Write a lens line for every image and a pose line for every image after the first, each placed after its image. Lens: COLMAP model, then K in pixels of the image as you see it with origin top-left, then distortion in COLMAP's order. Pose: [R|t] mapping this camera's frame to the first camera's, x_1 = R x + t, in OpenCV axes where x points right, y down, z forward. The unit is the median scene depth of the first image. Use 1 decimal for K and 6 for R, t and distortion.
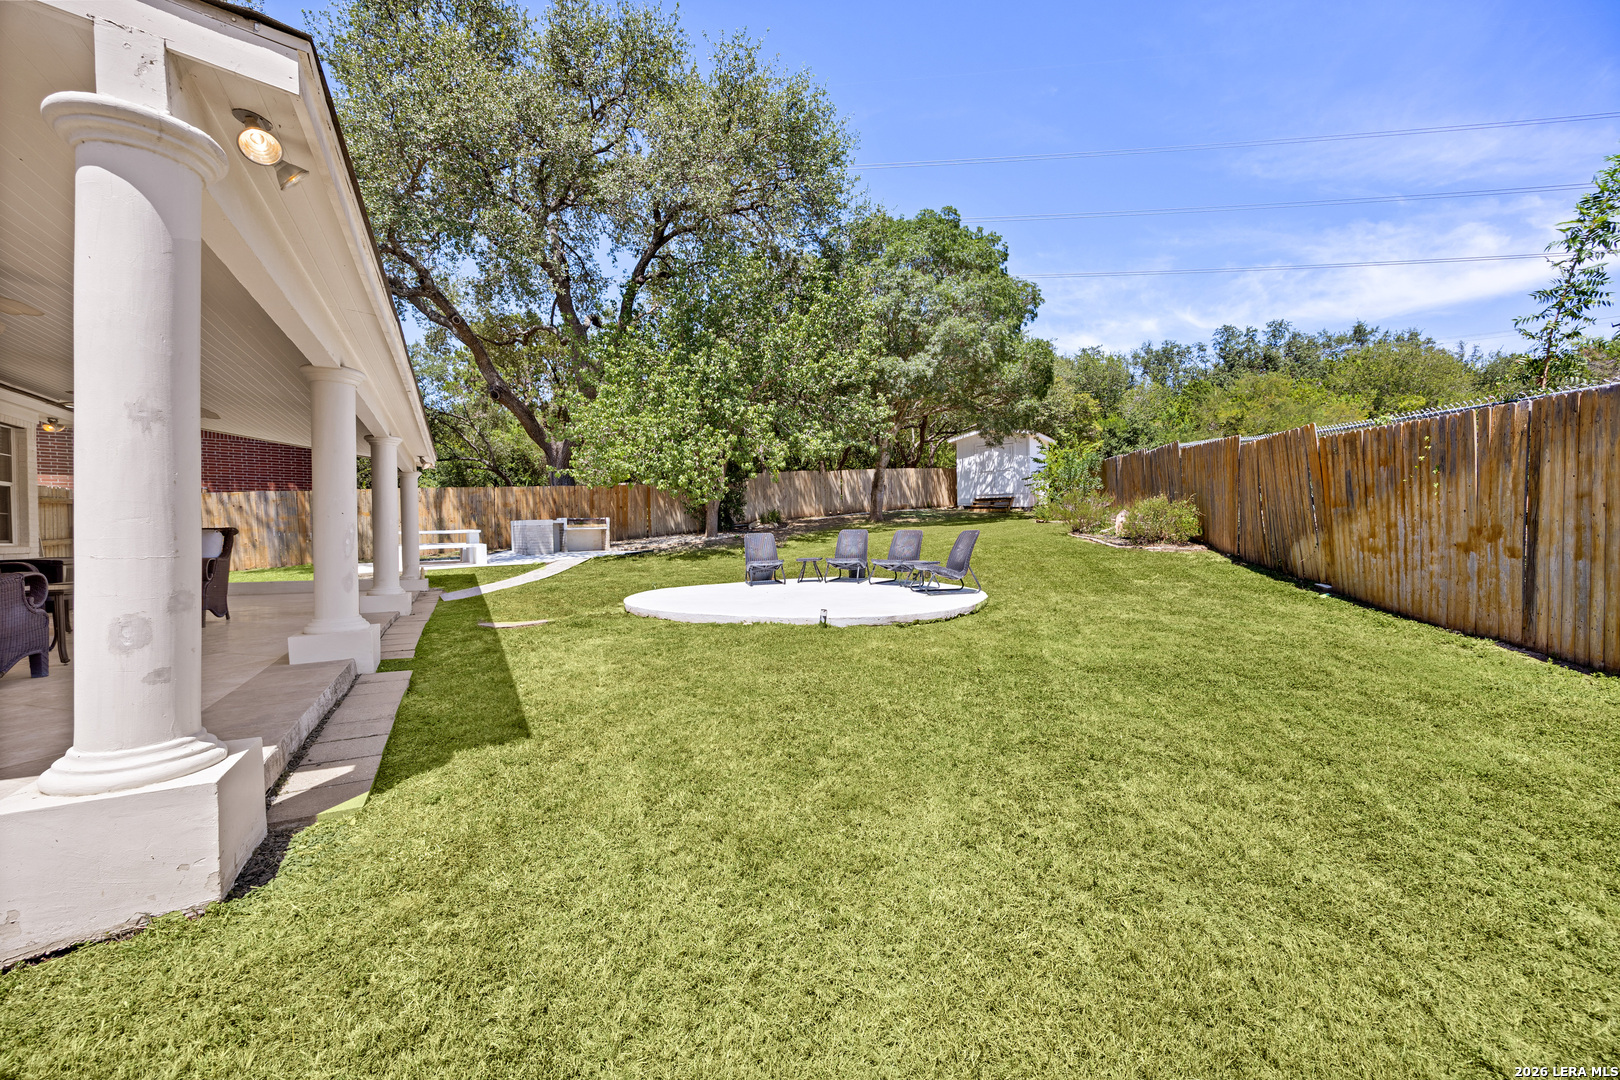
lens RADIAL K [[634.7, 0, 814.5], [0, 634.7, 532.3], [0, 0, 1]] dist [-0.000136, -0.000027]
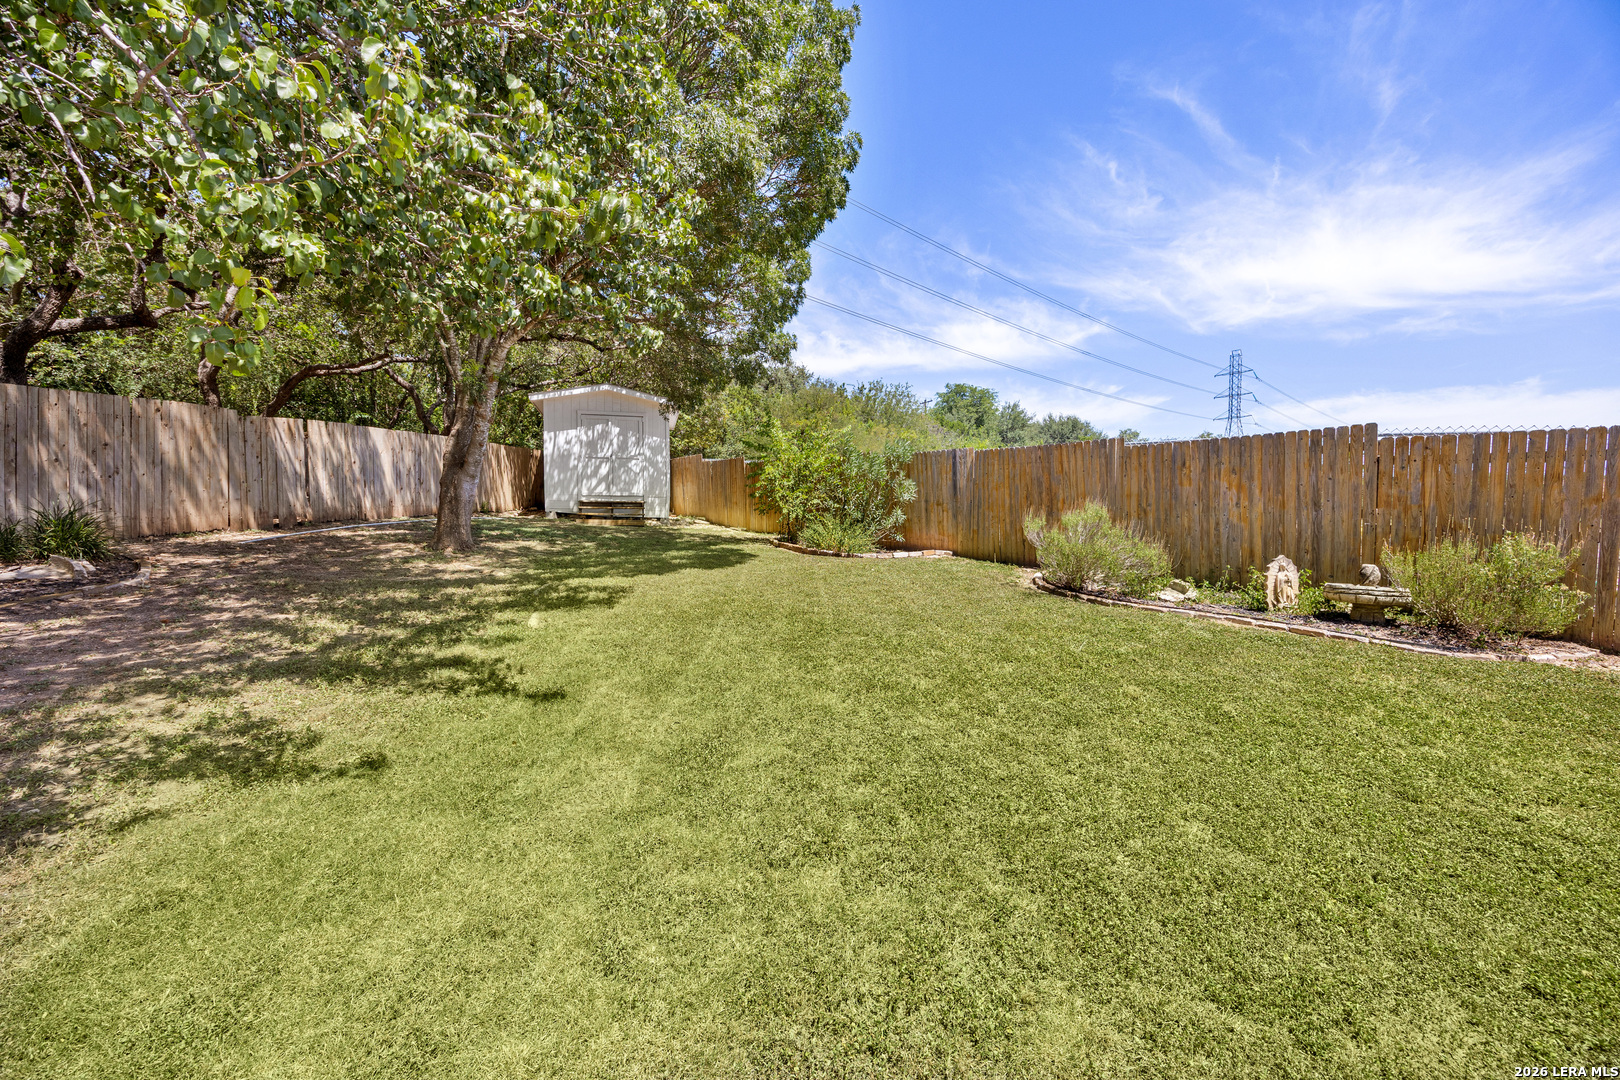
lens RADIAL K [[634.7, 0, 814.5], [0, 634.7, 532.3], [0, 0, 1]] dist [-0.000136, -0.000027]
pose [[0.656282, 0.004726, 0.754501, -0.178642], [-0.003773, 0.999988, -0.002982, -0.083182], [-0.754506, -0.000890, 0.656292, 1.577720]]
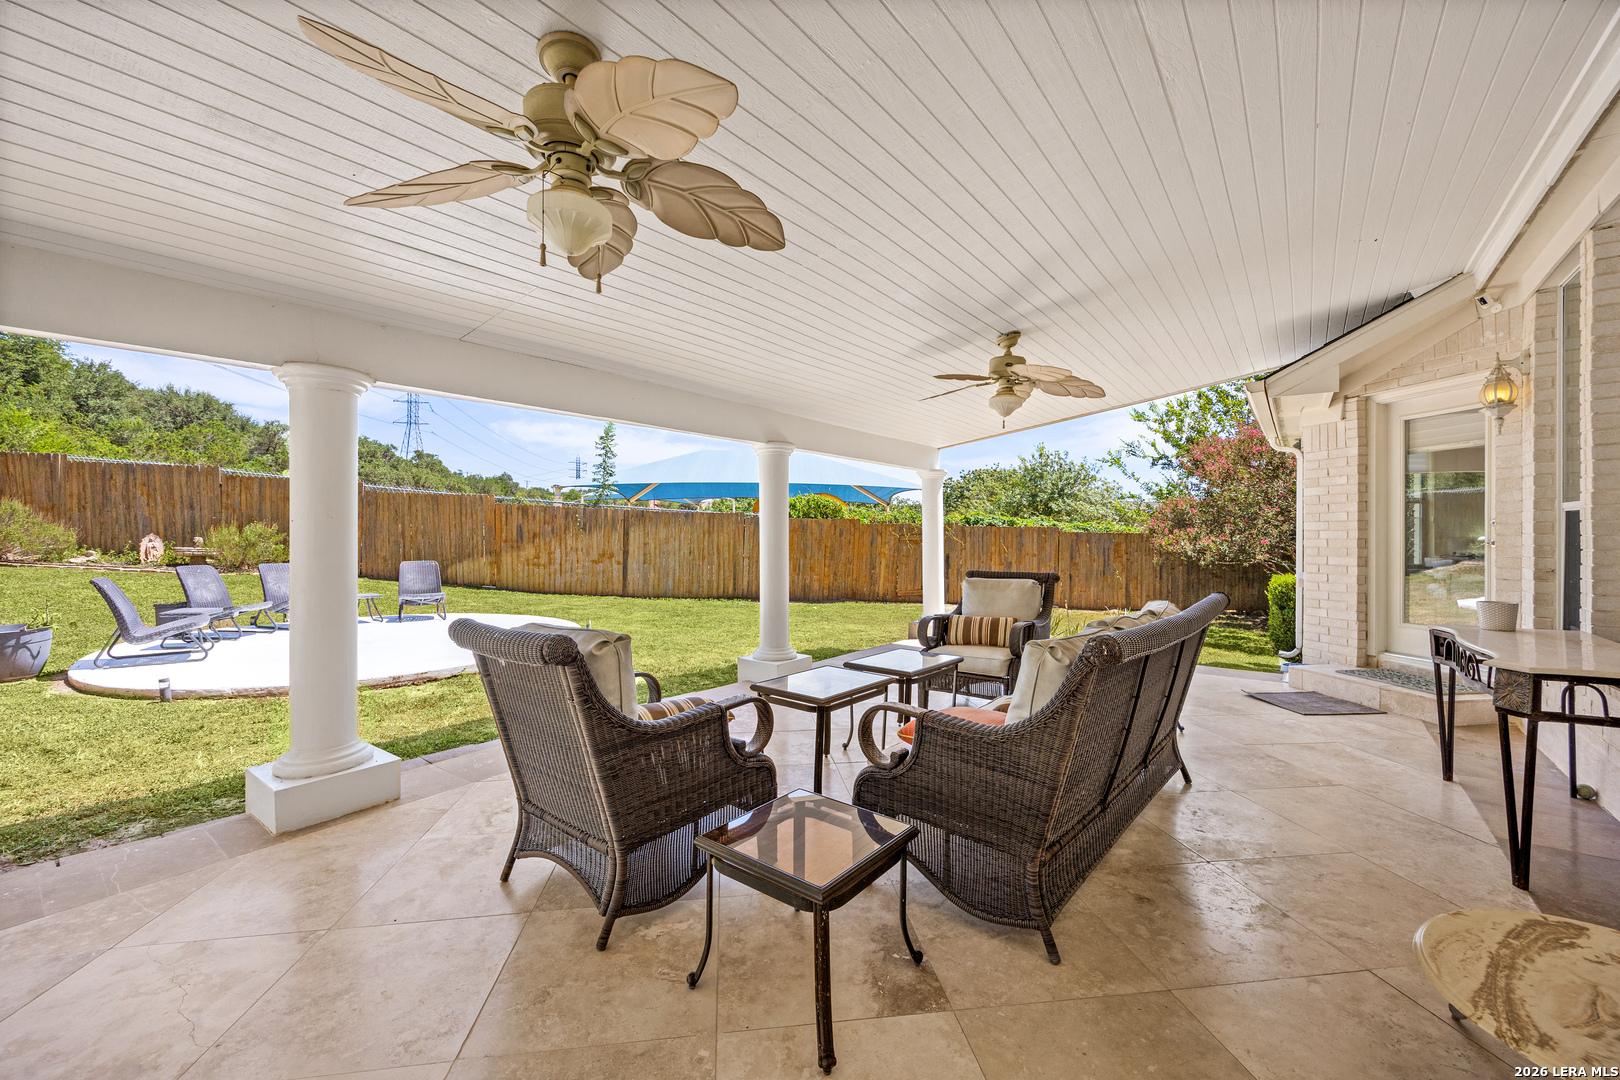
lens RADIAL K [[642.8, 0, 810.0], [0, 642.8, 540.0], [0, 0, 1]] dist [-0.000877, -0.000314]
pose [[-0.394594, -0.000888, 0.918855, -1.148648], [-0.000027, 1.000000, 0.000955, -0.045035], [-0.918855, 0.000352, -0.394594, 0.845260]]
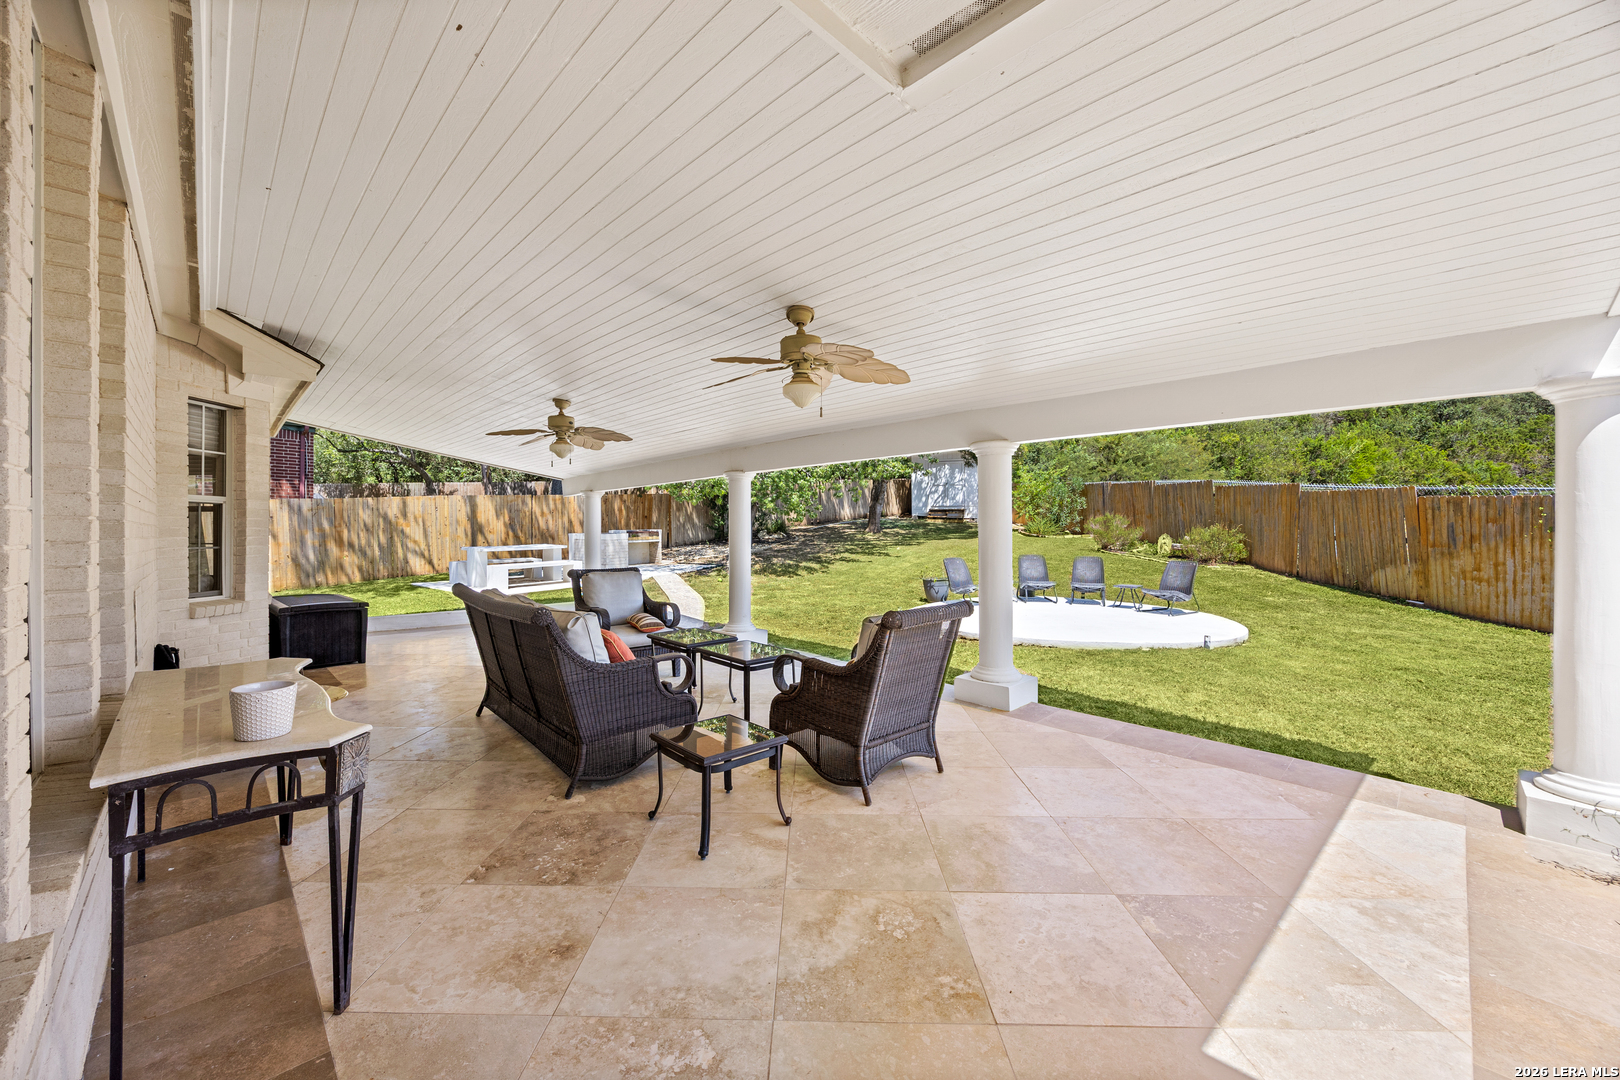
lens RADIAL K [[634.7, 0, 814.5], [0, 634.7, 532.3], [0, 0, 1]] dist [-0.000136, -0.000027]
pose [[0.960487, 0.009921, 0.278147, -0.822497], [-0.011823, 0.999917, 0.005160, -0.058474], [-0.278072, -0.008245, 0.960525, 0.023075]]
